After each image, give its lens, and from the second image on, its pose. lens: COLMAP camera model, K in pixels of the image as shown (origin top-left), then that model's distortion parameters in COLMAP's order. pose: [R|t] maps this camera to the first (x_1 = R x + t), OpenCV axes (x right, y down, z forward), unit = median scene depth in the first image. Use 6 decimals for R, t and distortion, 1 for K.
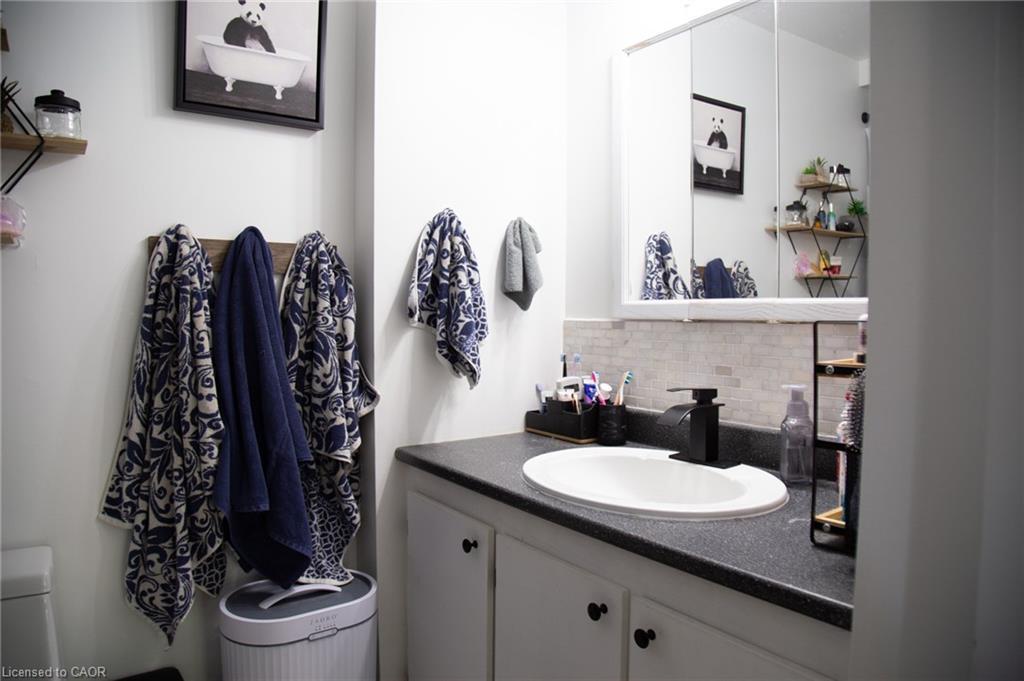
lens RADIAL K [[695.6, 0, 502.3], [0, 695.6, 339.2], [0, 0, 1]] dist [-0.138185, 0.075217]
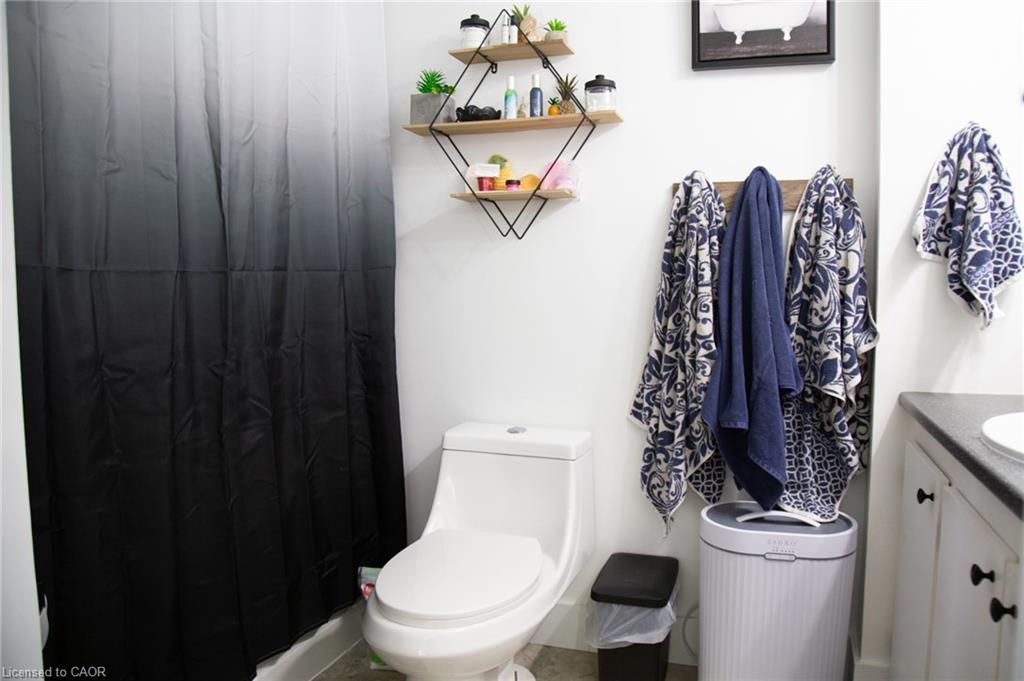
lens RADIAL K [[723.6, 0, 512.0], [0, 723.6, 340.5], [0, 0, 1]] dist [-0.145818, 0.066434]
pose [[0.586827, 0.056514, -0.807738, 0.303955], [-0.027656, 0.998378, 0.049759, 0.060338], [0.809240, -0.006861, 0.587438, 0.040444]]
